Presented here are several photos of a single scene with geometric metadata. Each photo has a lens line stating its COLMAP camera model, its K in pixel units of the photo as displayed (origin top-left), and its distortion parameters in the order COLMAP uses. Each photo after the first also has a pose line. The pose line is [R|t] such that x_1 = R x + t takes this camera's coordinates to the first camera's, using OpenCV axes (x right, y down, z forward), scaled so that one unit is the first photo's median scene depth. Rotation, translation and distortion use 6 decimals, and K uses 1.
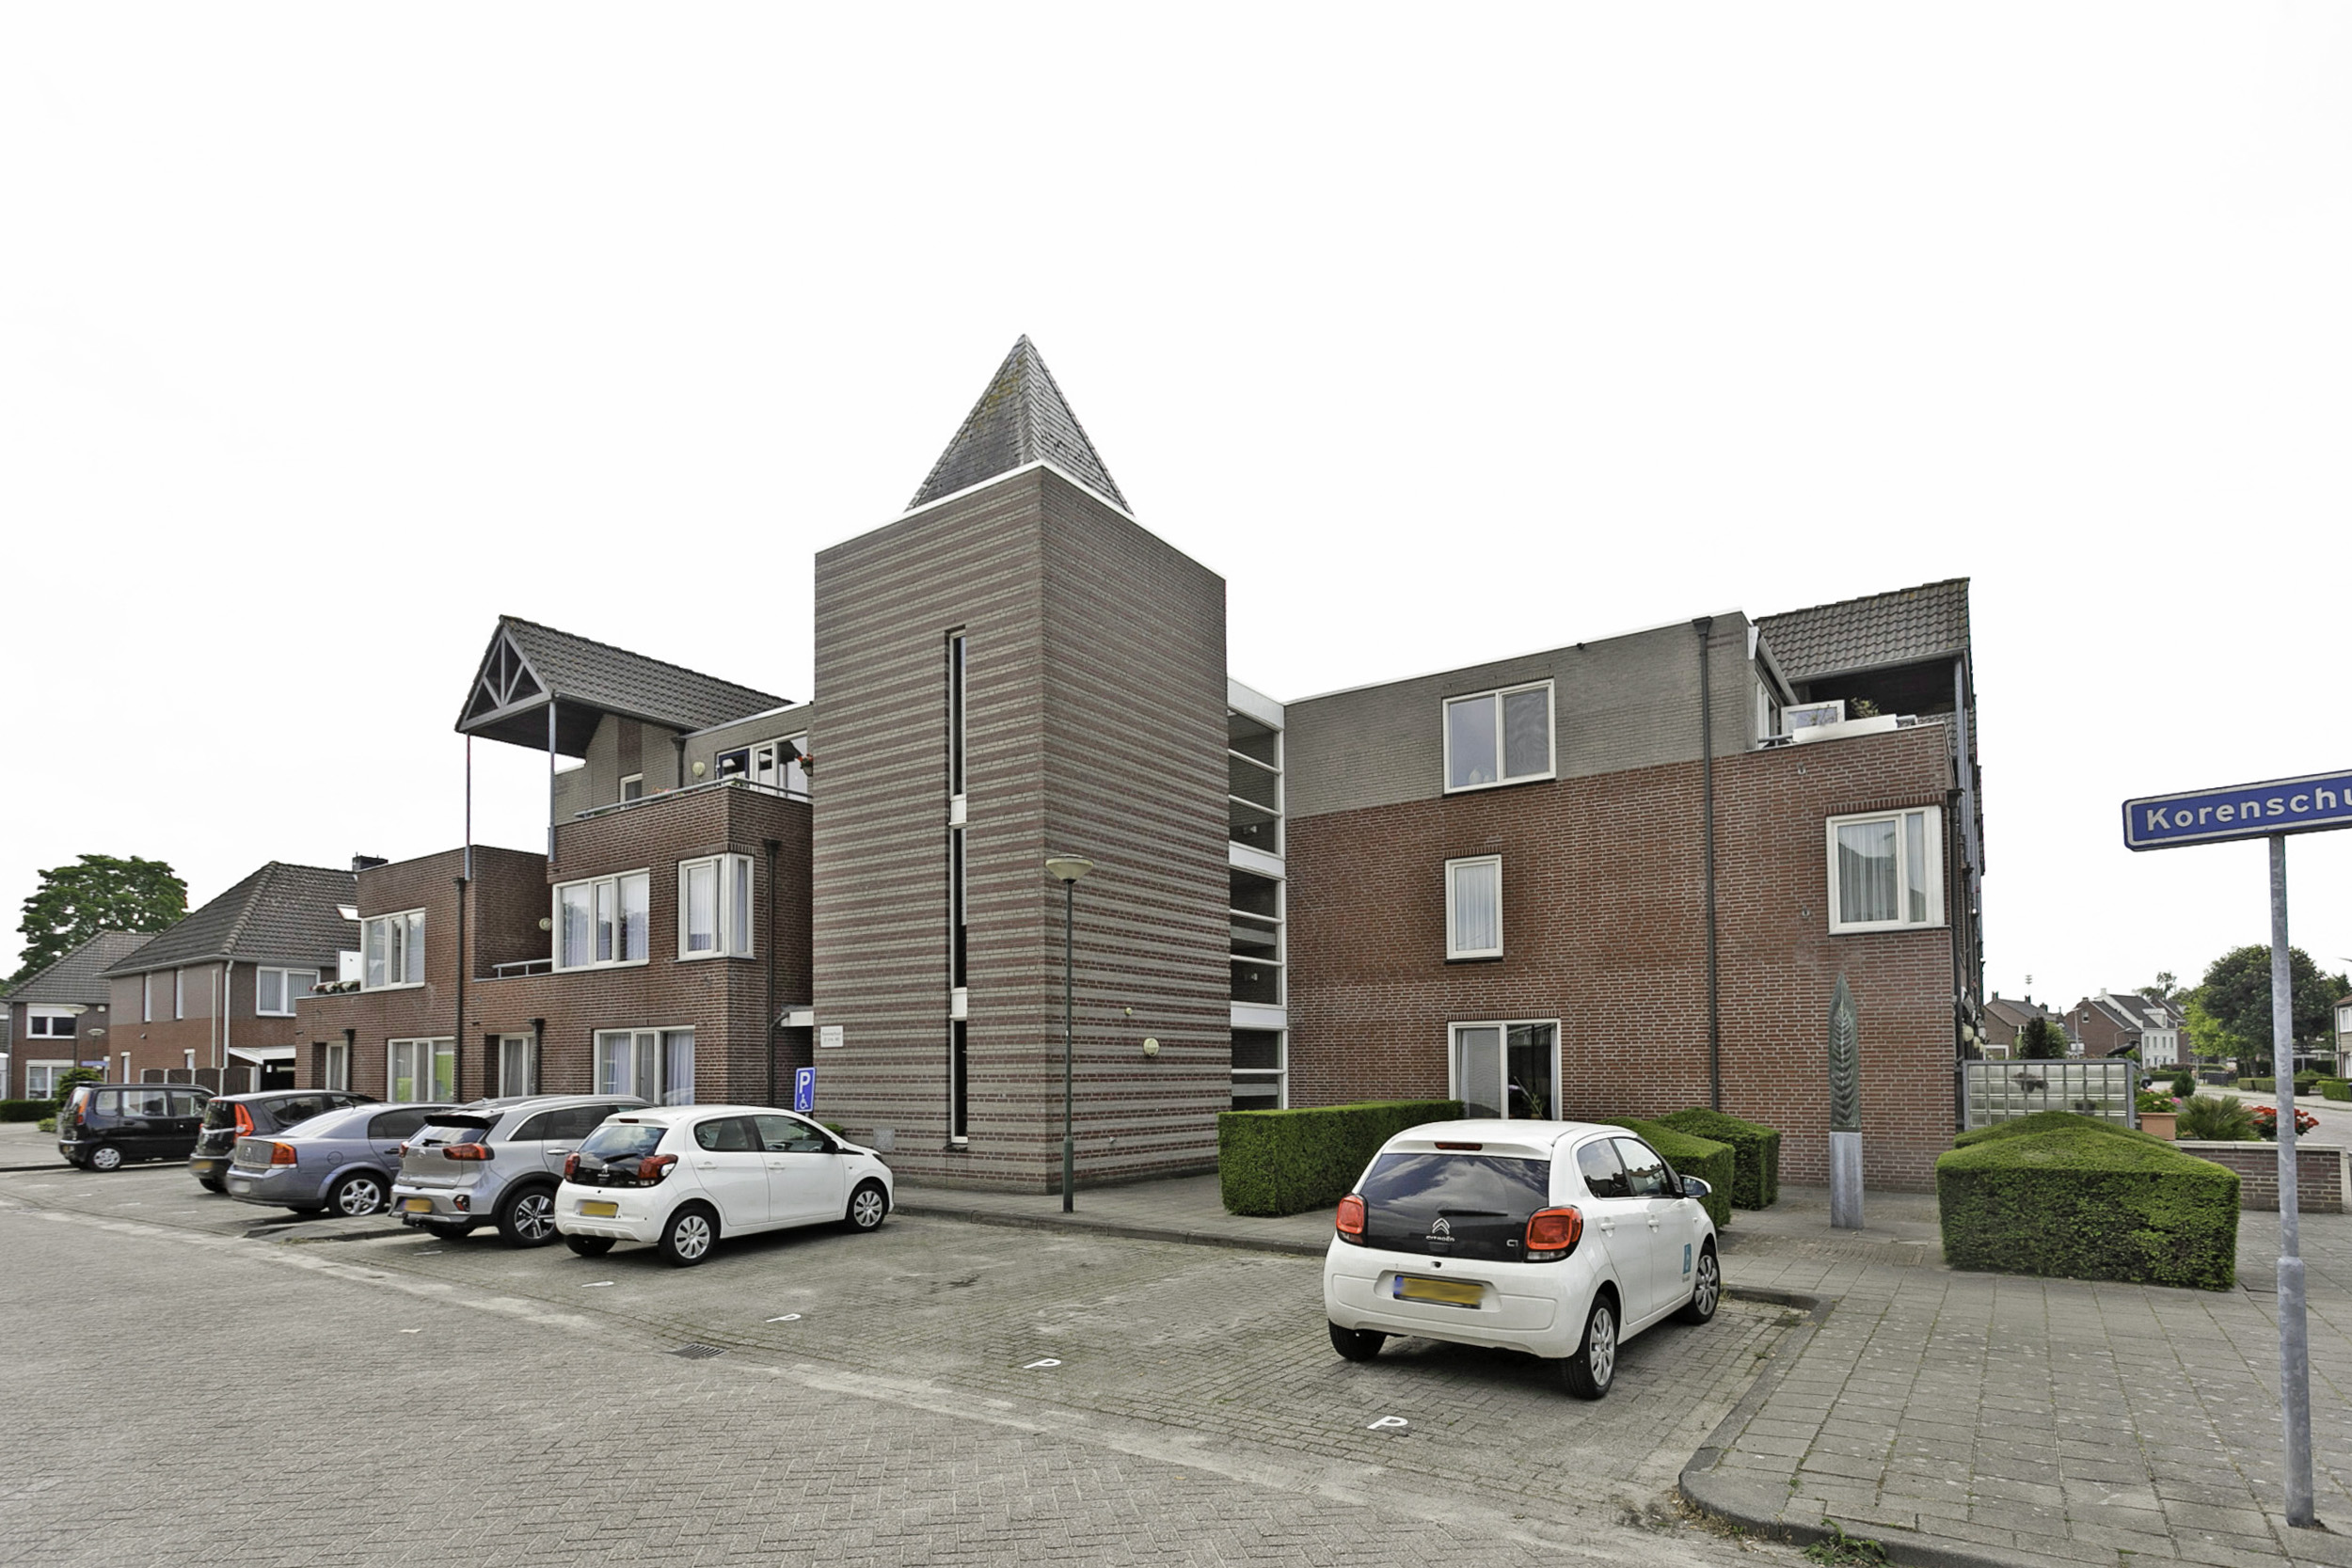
lens RADIAL K [[1148.3, 0, 1177.2], [0, 1148.3, 1014.5], [0, 0, 1]] dist [0.023723, 0.000173]
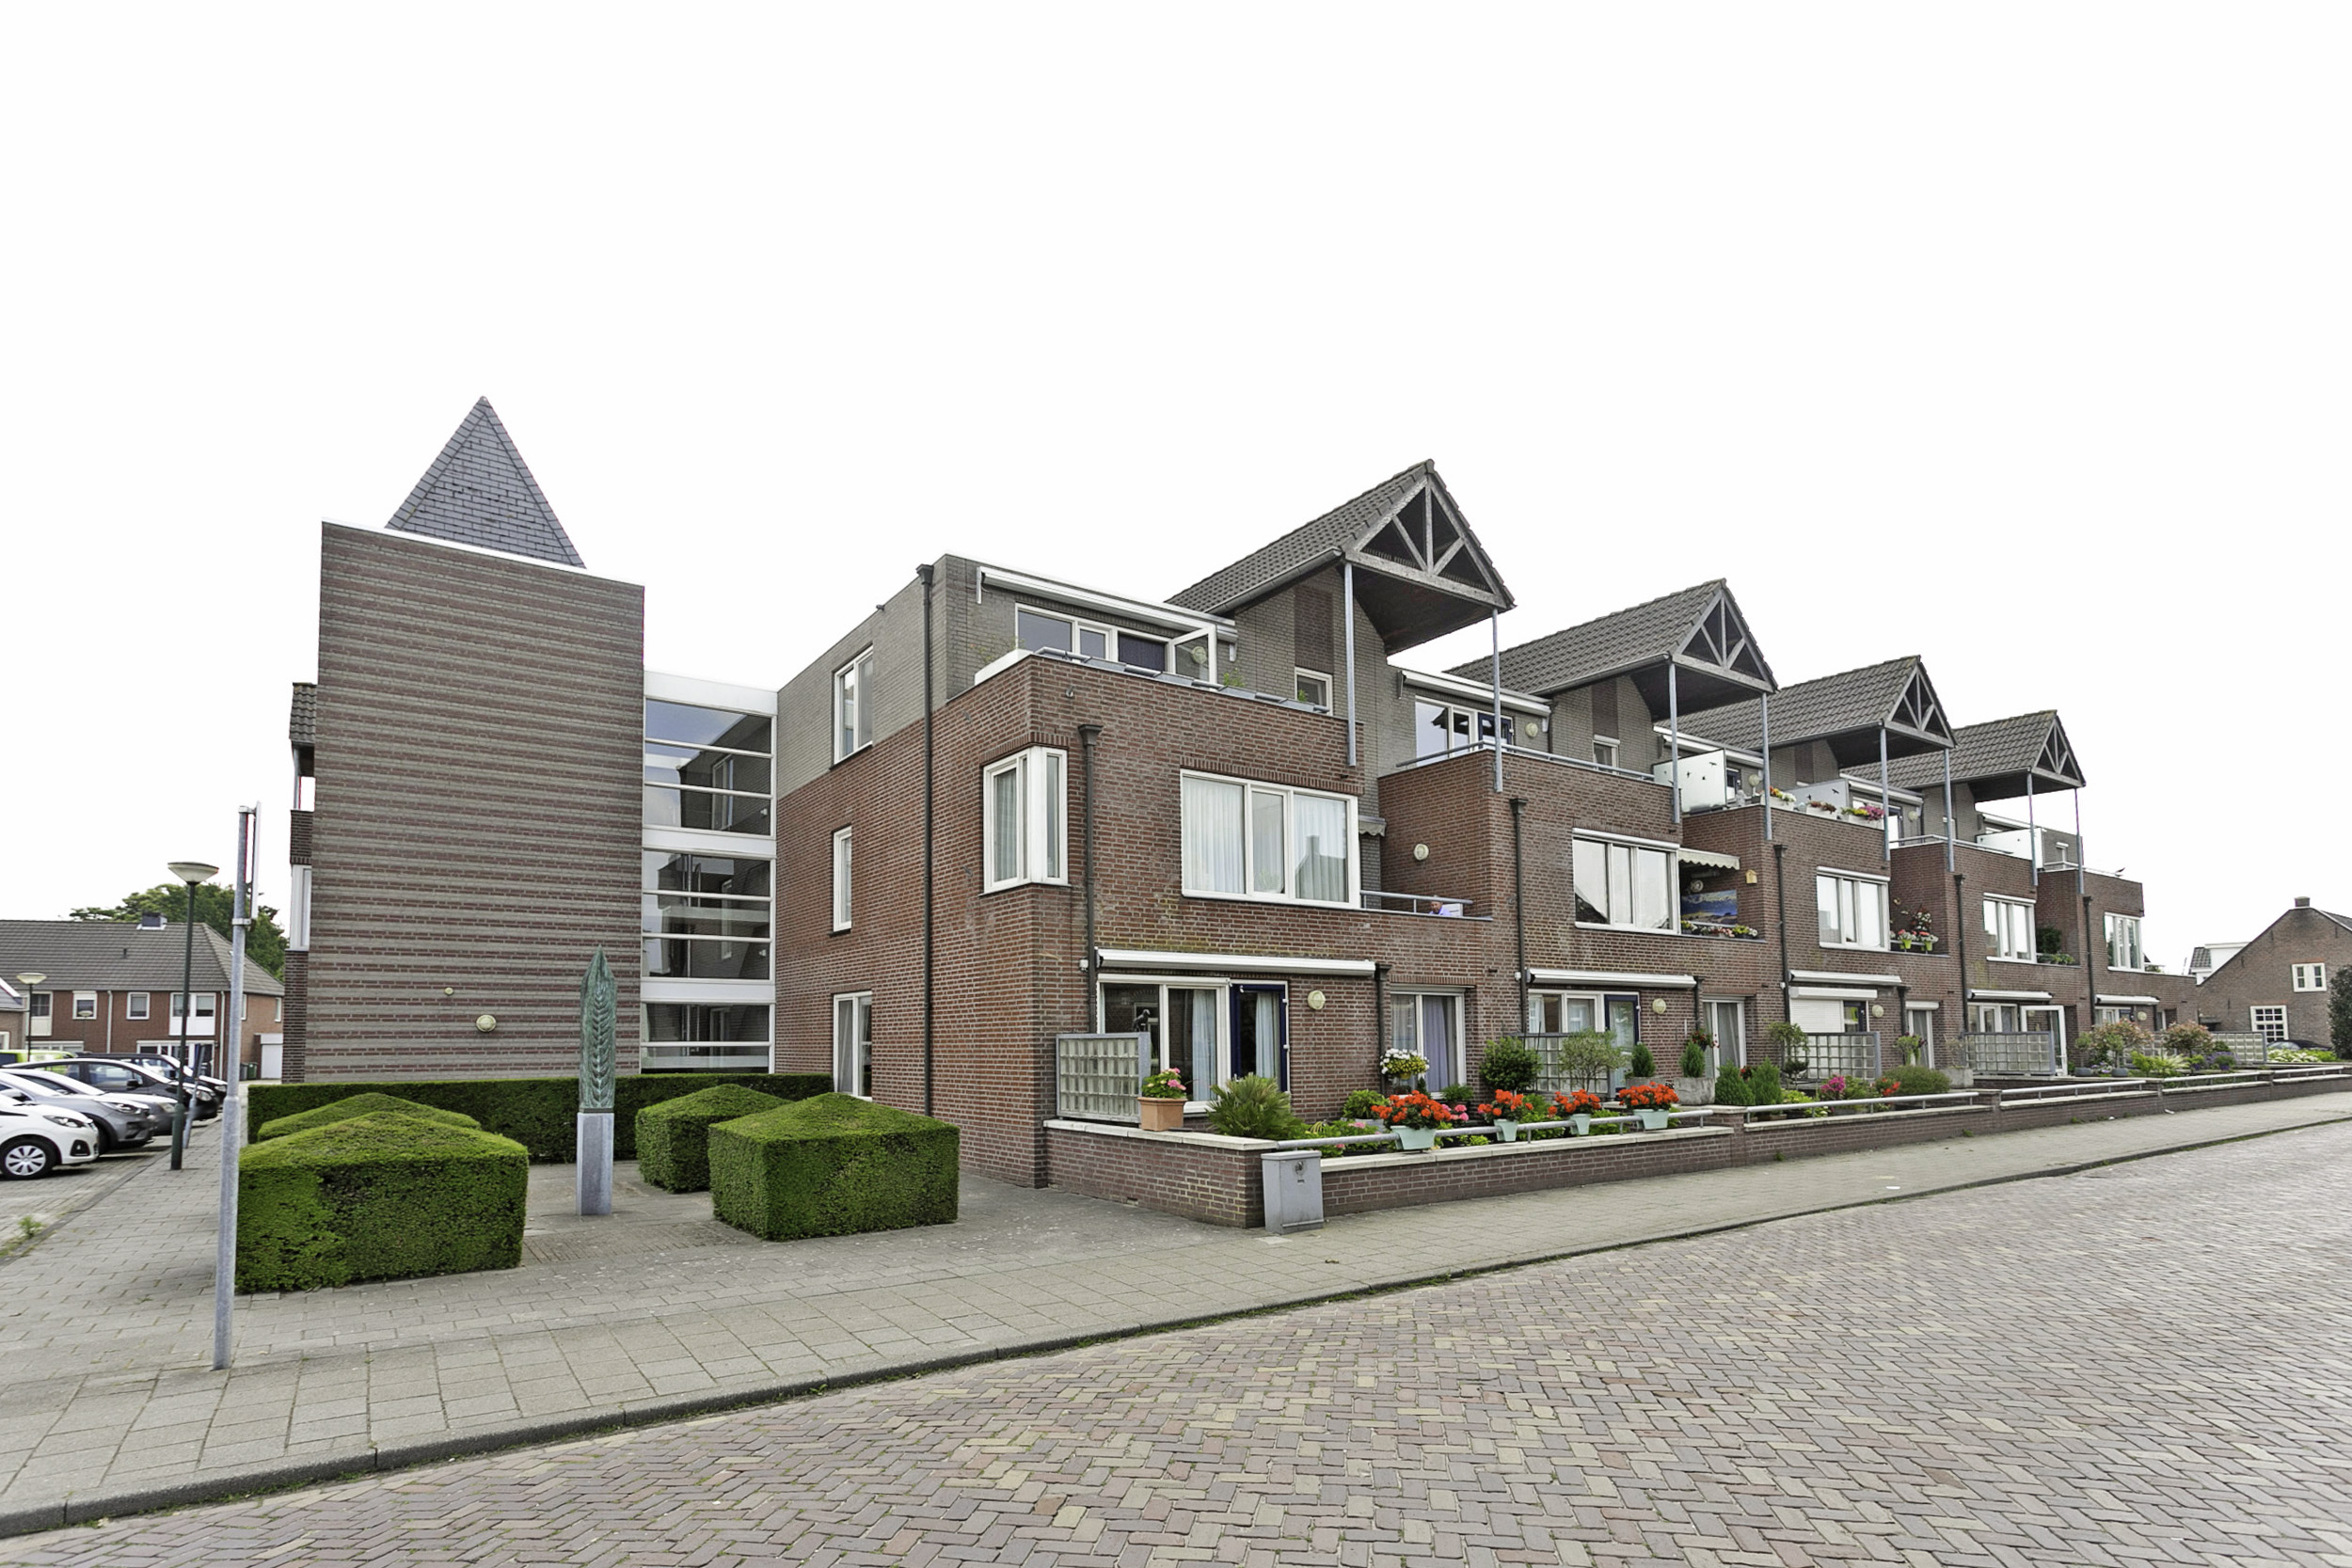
lens RADIAL K [[1148.3, 0, 1177.2], [0, 1148.3, 1014.5], [0, 0, 1]] dist [0.023723, 0.000173]
pose [[0.944496, -0.014881, -0.328186, 0.878374], [0.022099, 0.999589, 0.018277, 0.013168], [0.327779, -0.024516, 0.944436, 0.142522]]
